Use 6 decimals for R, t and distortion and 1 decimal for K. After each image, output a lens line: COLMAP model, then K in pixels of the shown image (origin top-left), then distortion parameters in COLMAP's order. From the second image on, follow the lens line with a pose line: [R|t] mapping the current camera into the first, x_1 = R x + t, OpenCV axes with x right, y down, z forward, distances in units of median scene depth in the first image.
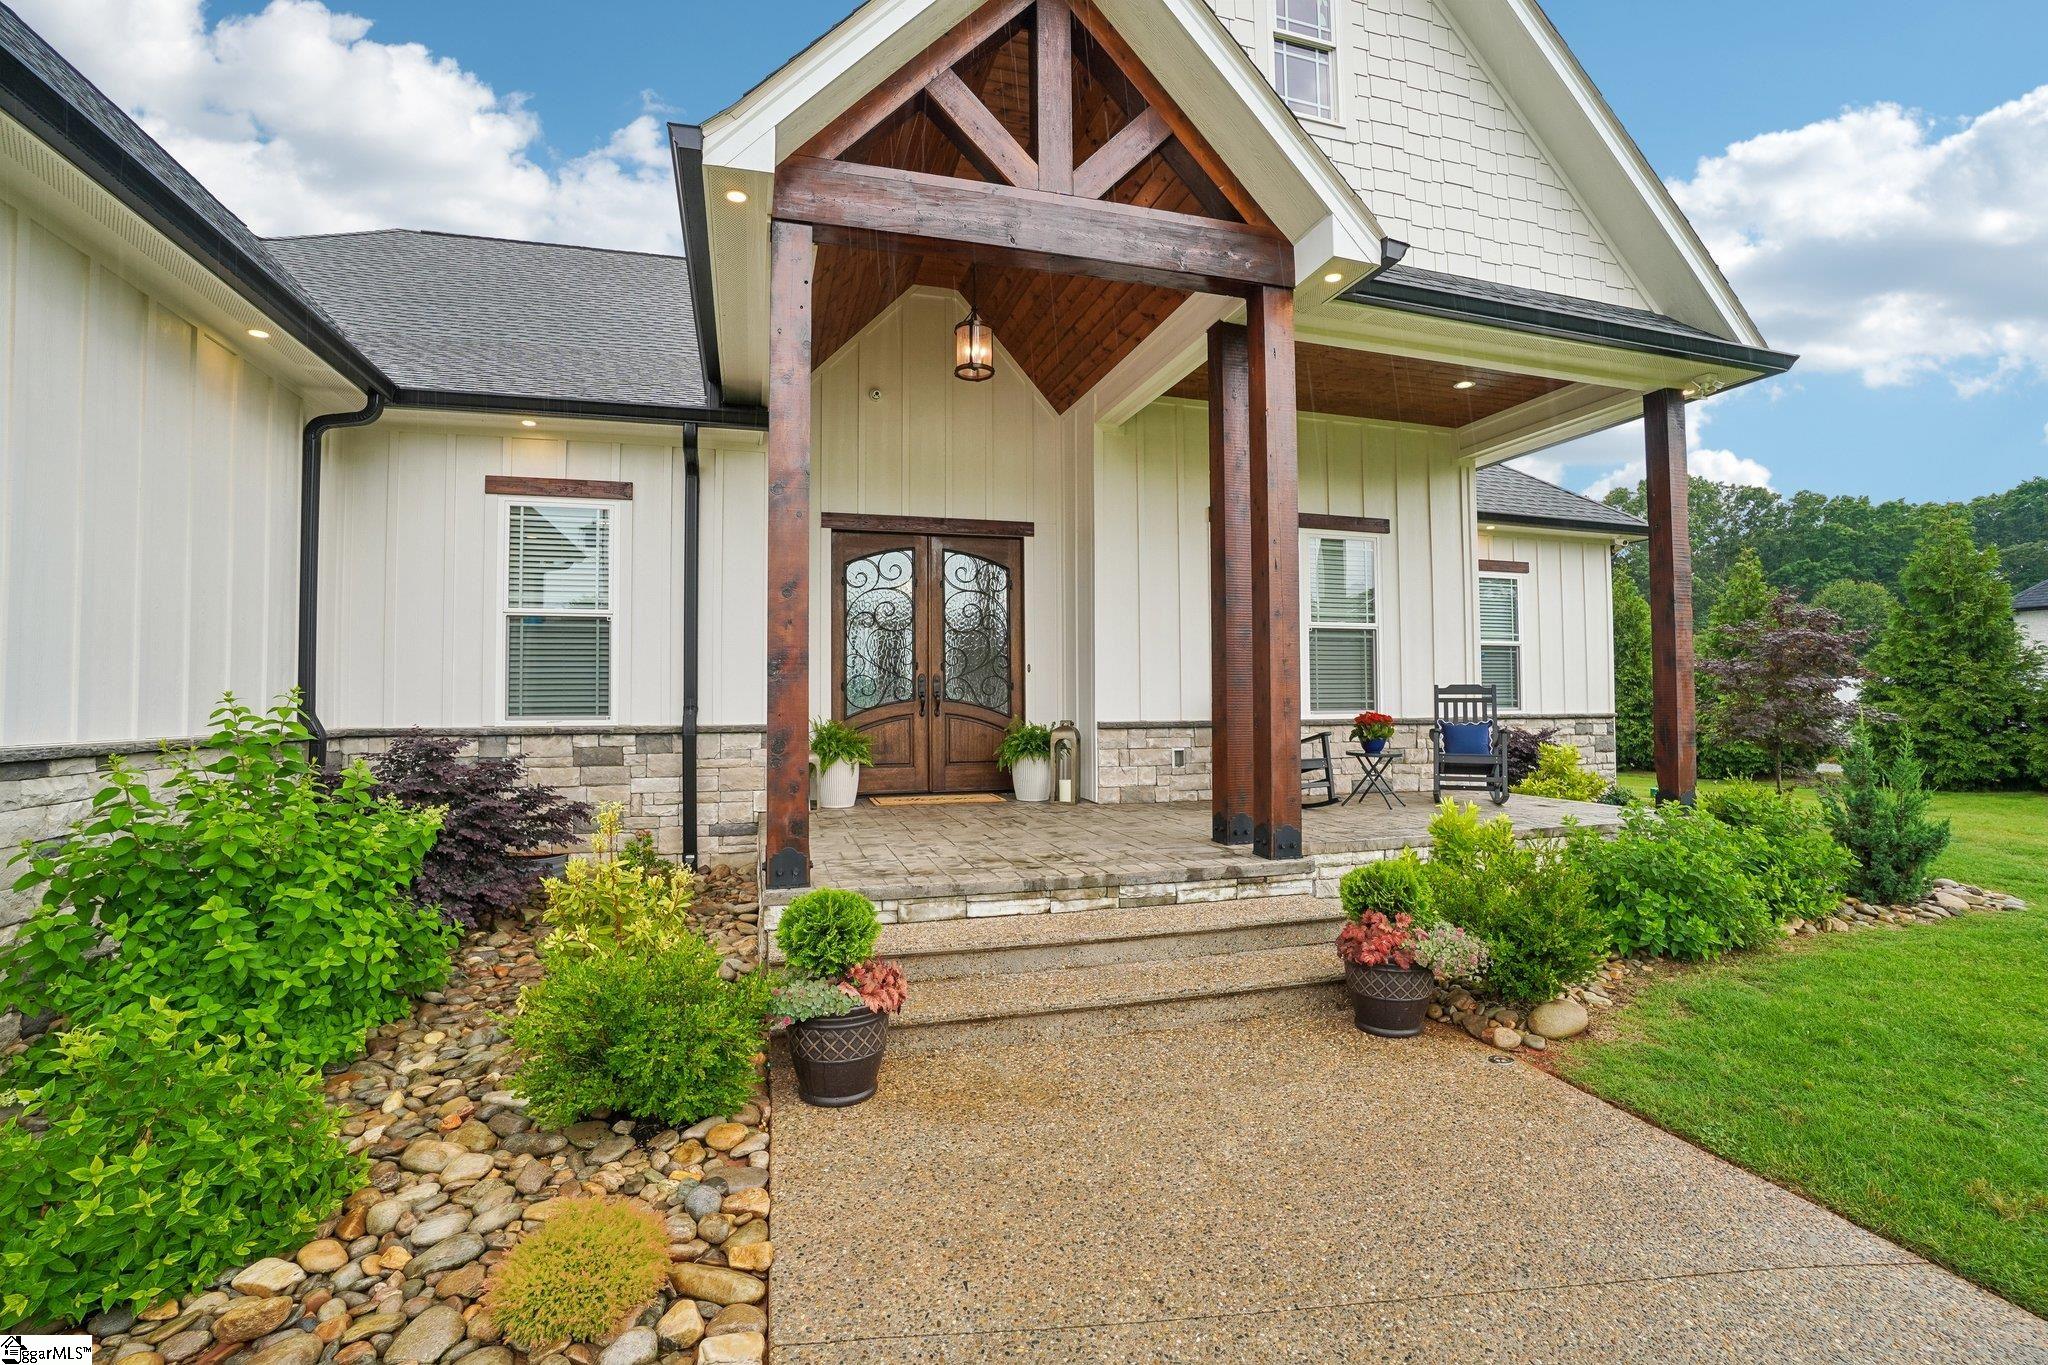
lens RADIAL K [[905.3, 0, 1020.9], [0, 905.3, 677.9], [0, 0, 1]] dist [-0.035161, 0.004908]
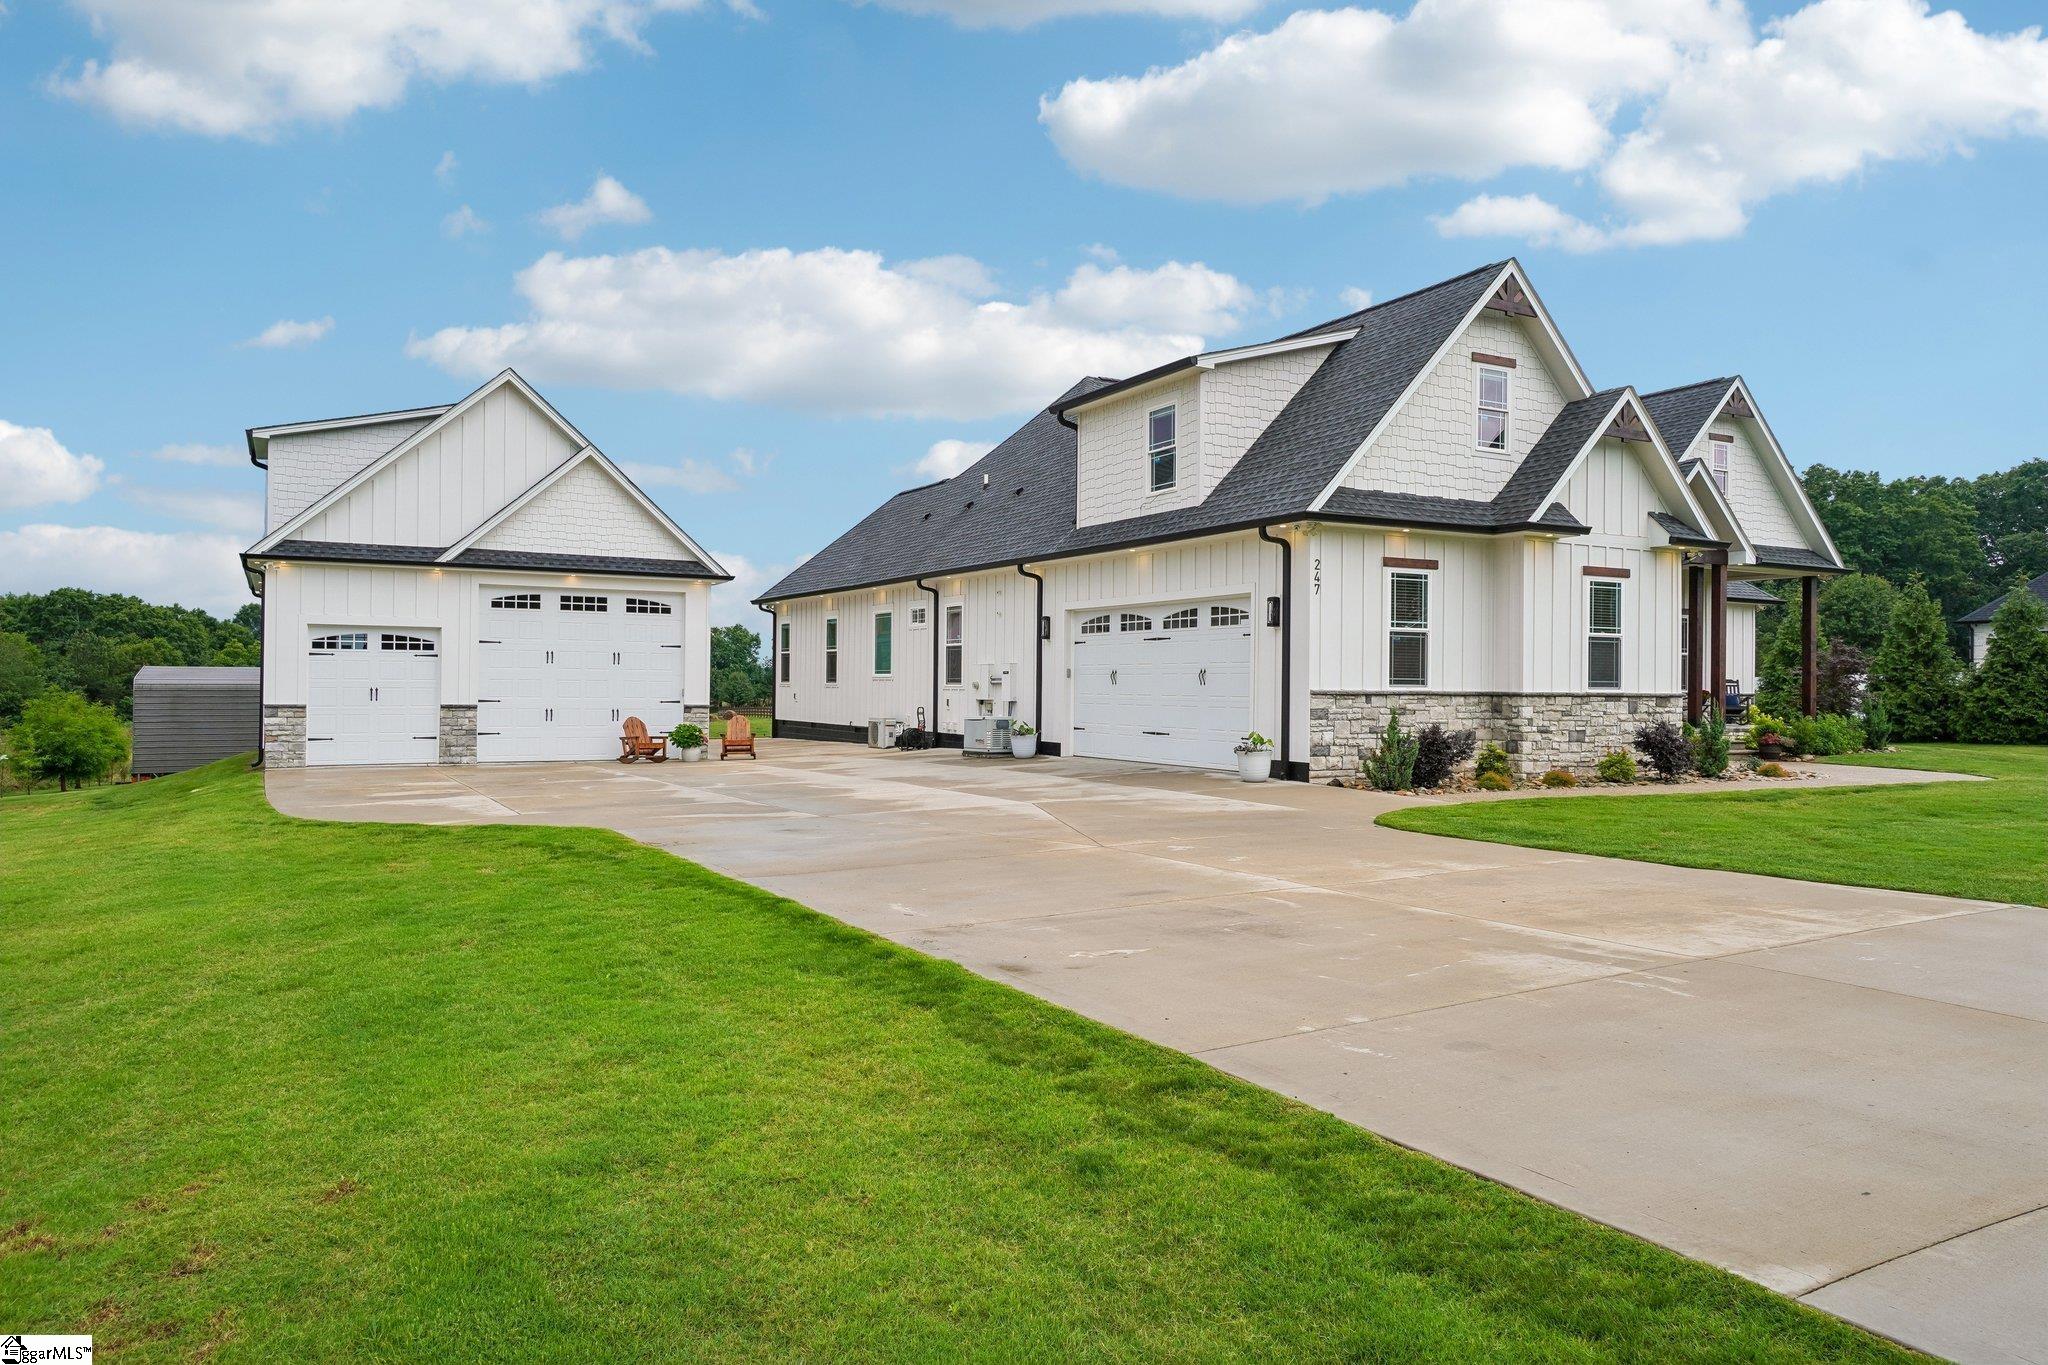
lens RADIAL K [[1380.2, 0, 1024.1], [0, 1380.2, 689.1], [0, 0, 1]] dist [-0.020664, -0.006165]
pose [[0.977559, 0.010804, 0.210384, -1.595012], [-0.016638, 0.999524, 0.025979, -0.024782], [-0.210003, -0.028896, 0.977274, -1.659194]]
